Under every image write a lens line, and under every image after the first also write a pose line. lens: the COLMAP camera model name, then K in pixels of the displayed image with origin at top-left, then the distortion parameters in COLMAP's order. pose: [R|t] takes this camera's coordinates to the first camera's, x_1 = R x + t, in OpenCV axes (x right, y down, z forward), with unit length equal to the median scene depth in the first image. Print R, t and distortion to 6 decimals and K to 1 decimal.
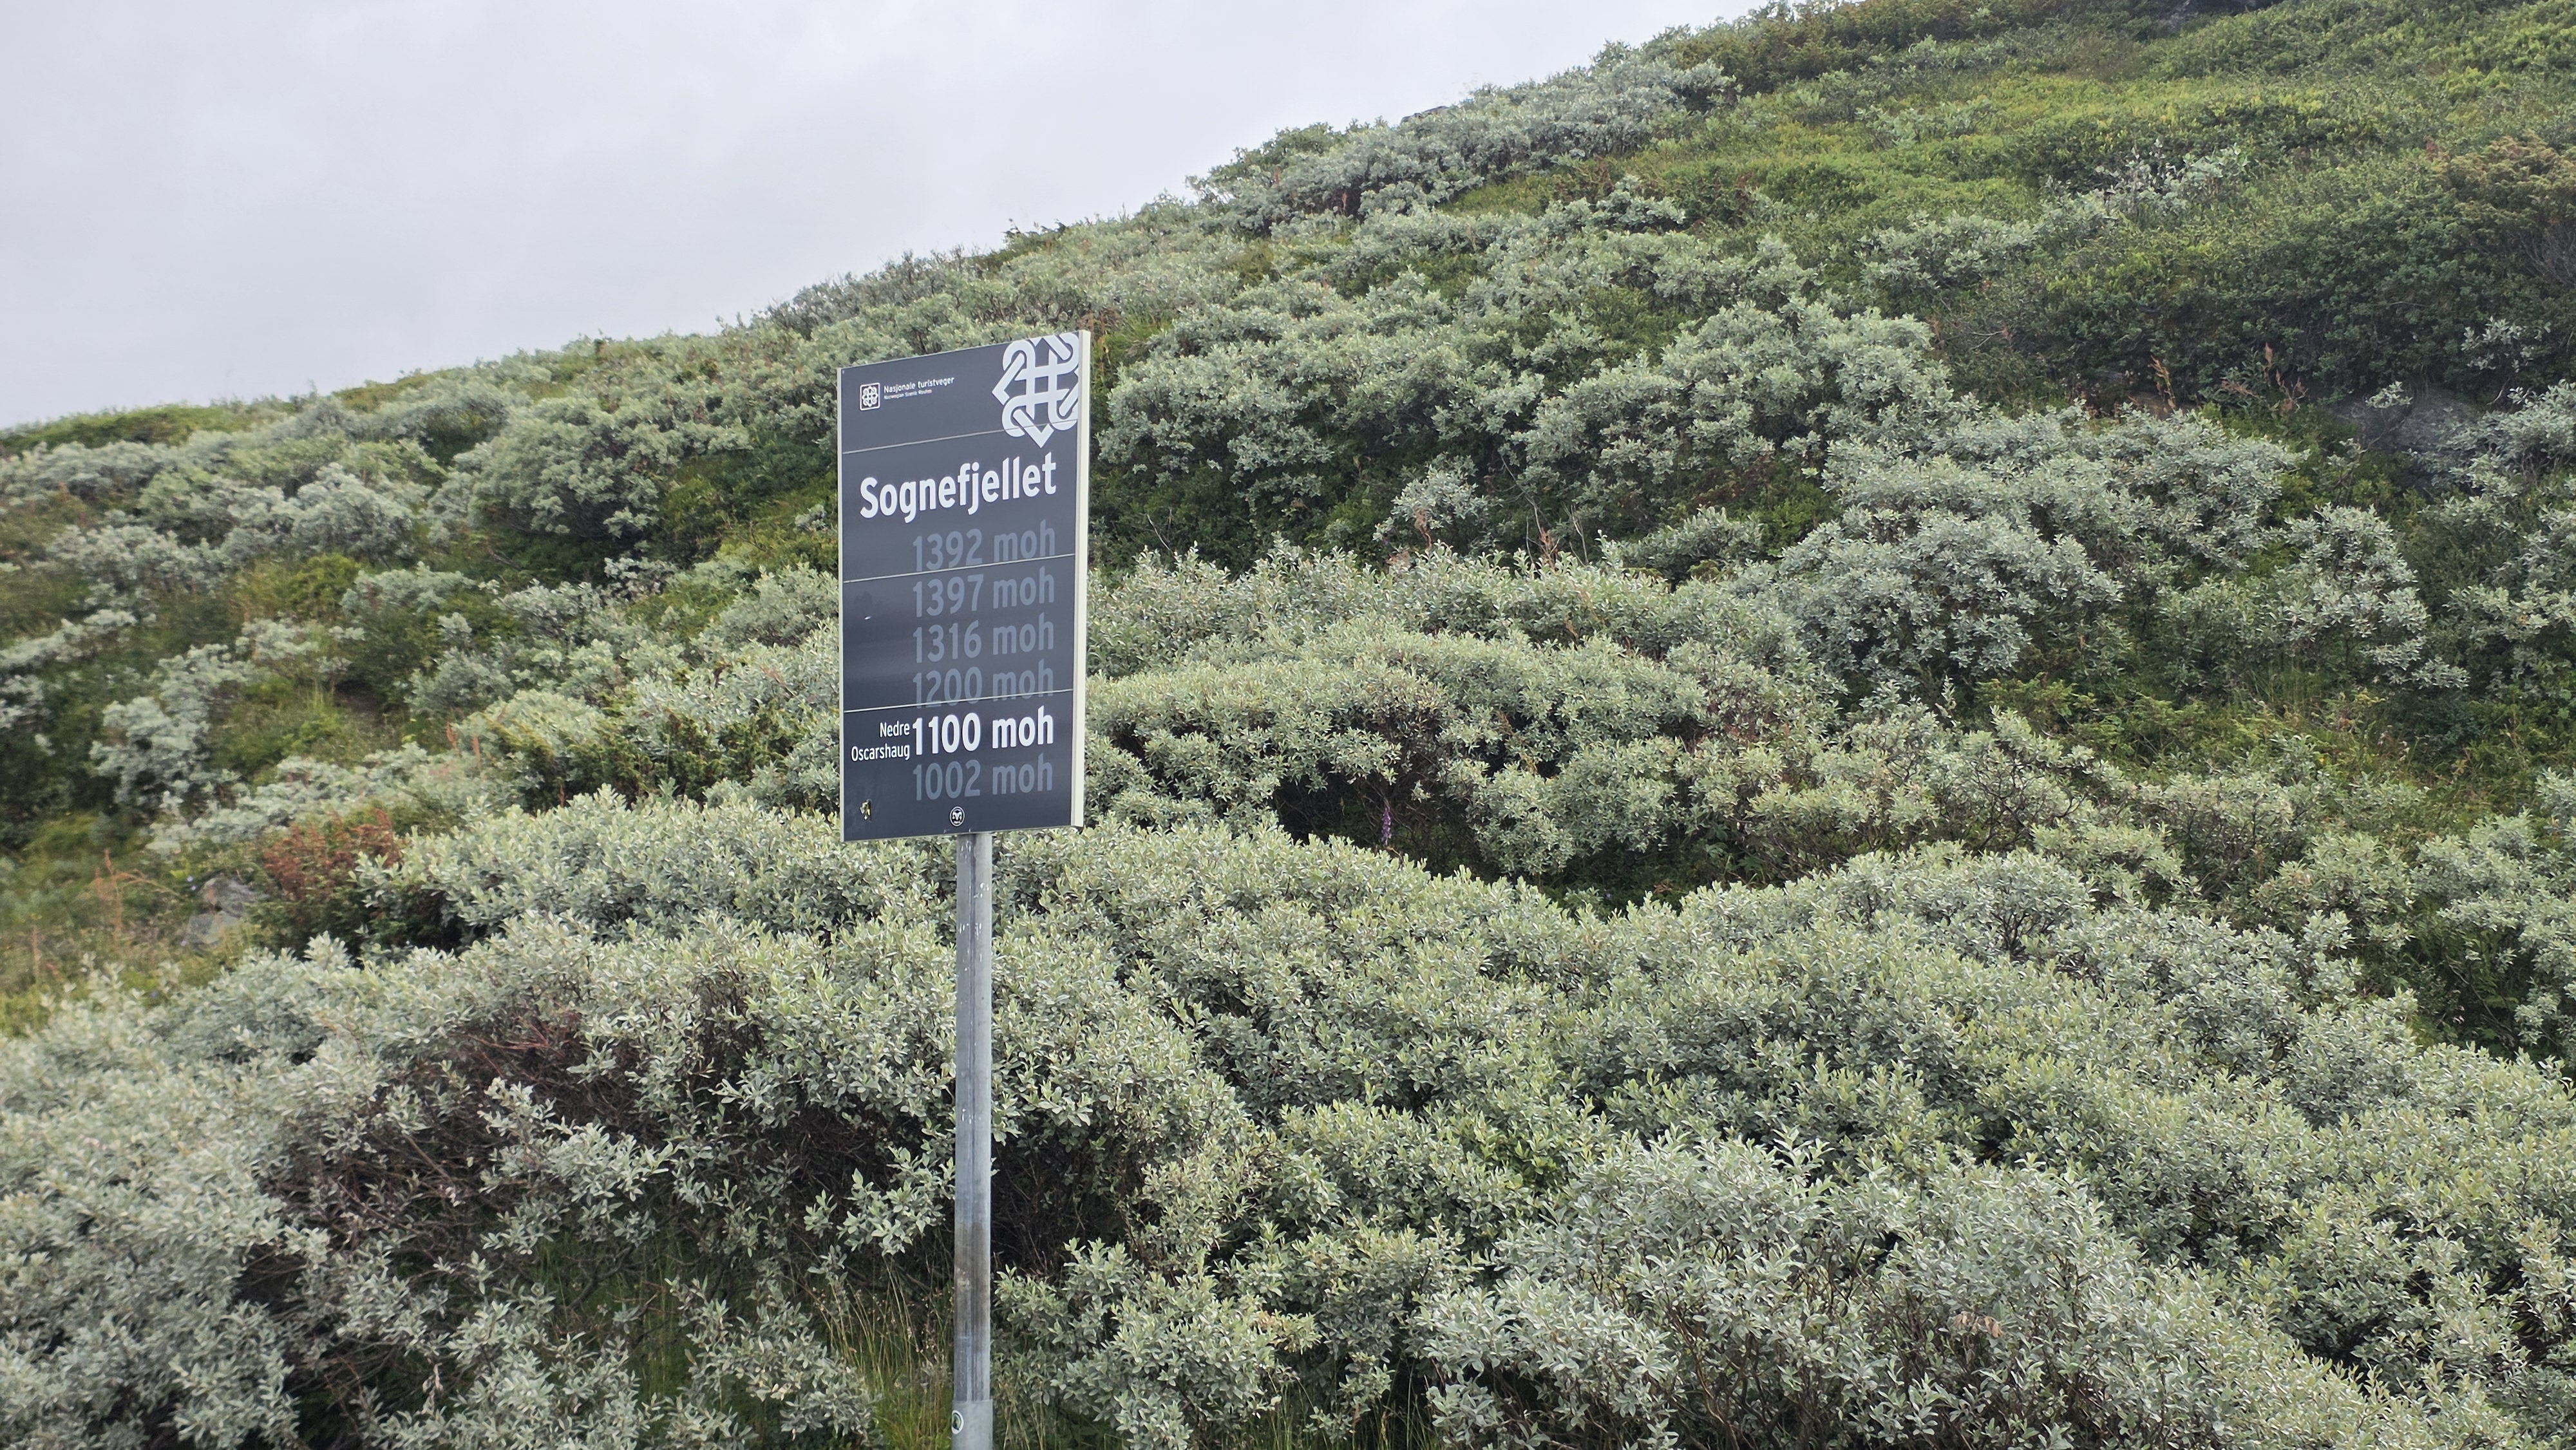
lens RADIAL K [[3463.9, 0, 1288.5], [0, 3463.9, 724.7], [0, 0, 1]] dist [0.016313, 0.000000]
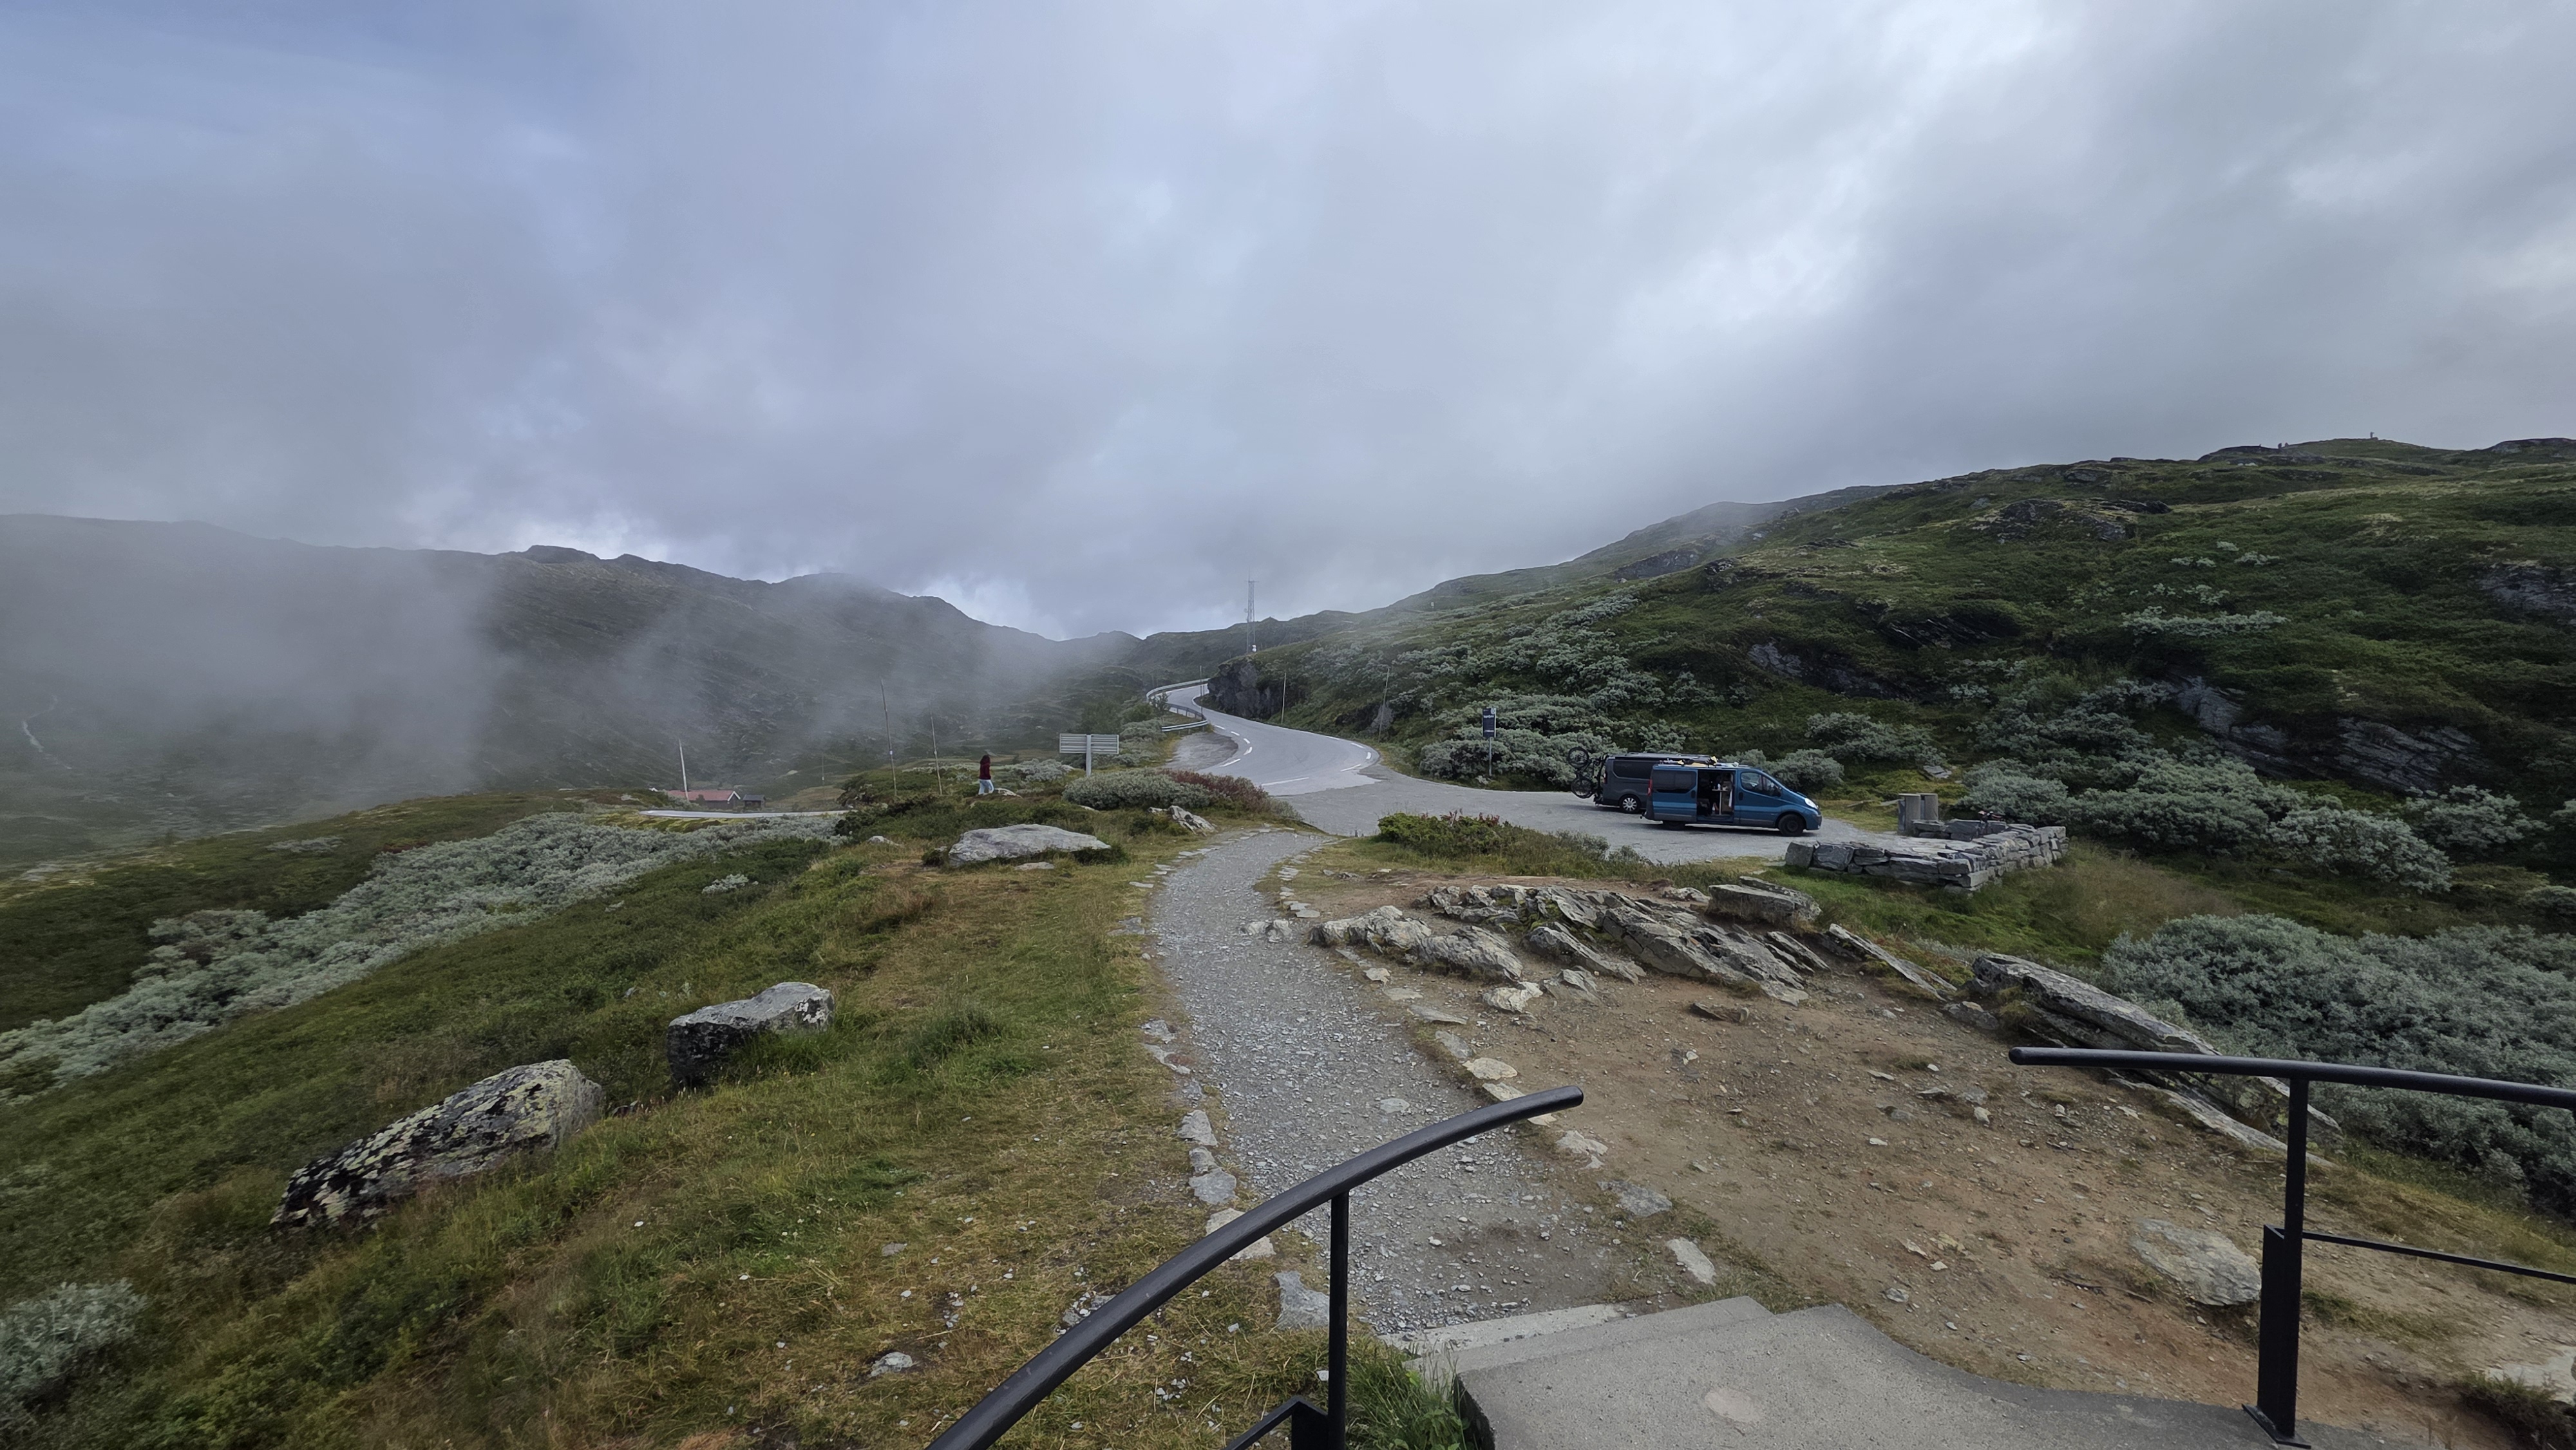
lens RADIAL K [[995.7, 0, 1288.4], [0, 995.7, 729.8], [0, 0, 1]] dist [-0.000454, 0.000021]
pose [[0.915953, -0.002189, -0.401280, 0.441169], [0.044955, 0.994250, 0.097190, -0.238653], [0.398759, -0.107061, 0.910785, -1.763064]]
